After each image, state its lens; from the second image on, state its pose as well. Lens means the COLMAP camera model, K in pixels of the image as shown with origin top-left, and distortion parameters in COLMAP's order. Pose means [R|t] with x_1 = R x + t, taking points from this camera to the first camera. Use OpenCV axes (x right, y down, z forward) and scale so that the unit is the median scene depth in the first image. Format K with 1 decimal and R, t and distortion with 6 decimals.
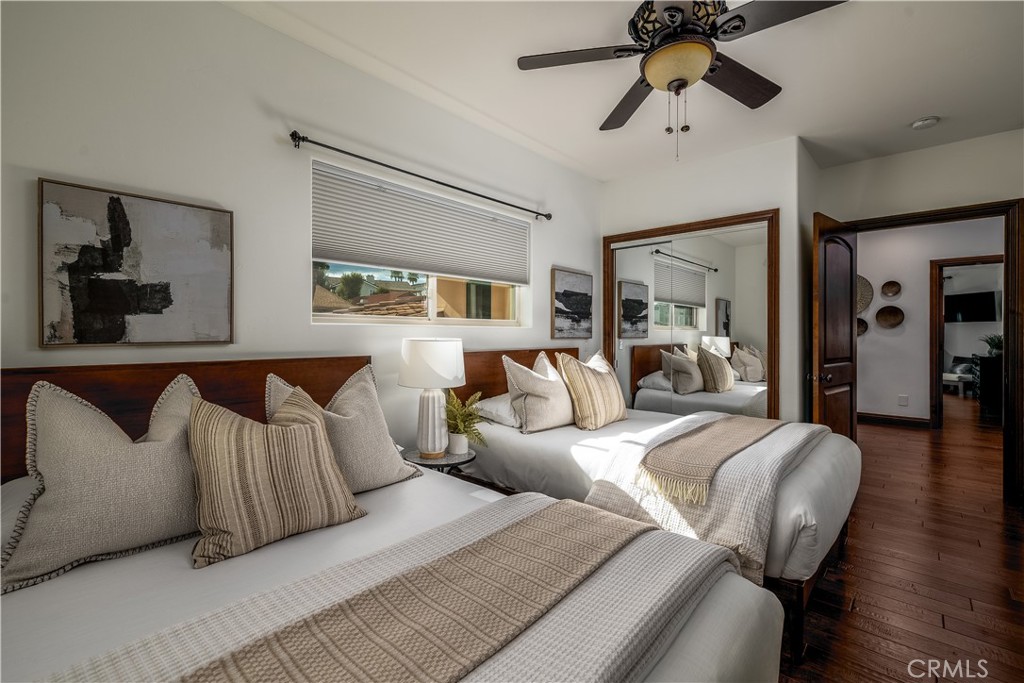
lens RADIAL K [[438.4, 0, 514.2], [0, 438.4, 333.4], [0, 0, 1]] dist [0.004252, -0.001078]
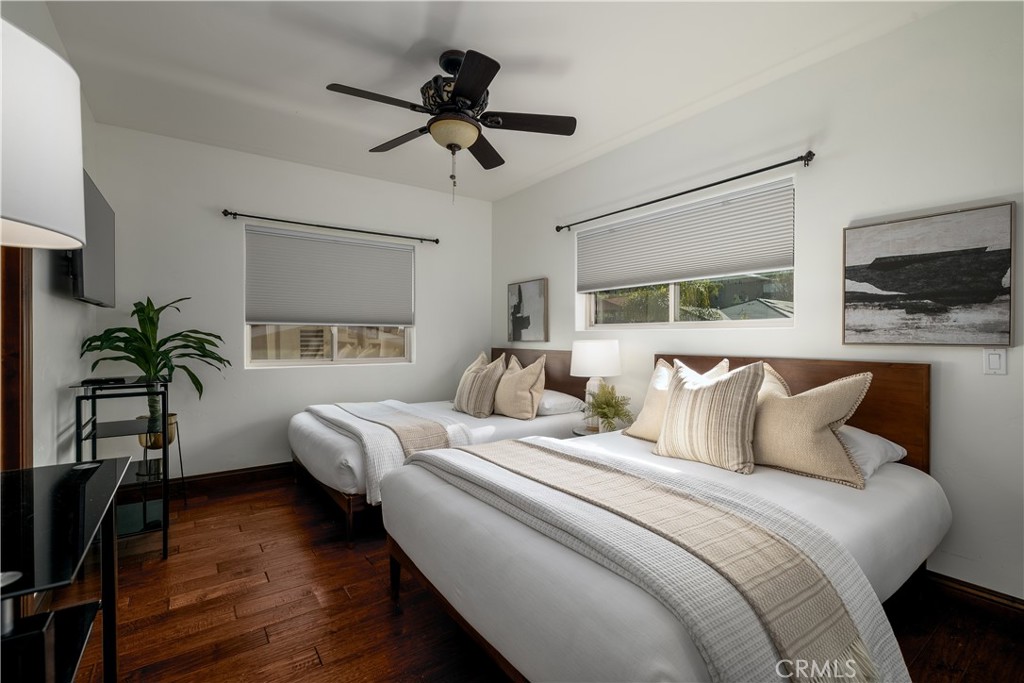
lens RADIAL K [[458.9, 0, 513.7], [0, 458.9, 339.8], [0, 0, 1]] dist [-0.005107, 0.000401]
pose [[-0.192273, -0.005502, -0.981326, 1.244470], [-0.010225, 0.999941, -0.003603, 0.019145], [0.981288, 0.009341, -0.192318, 1.050999]]
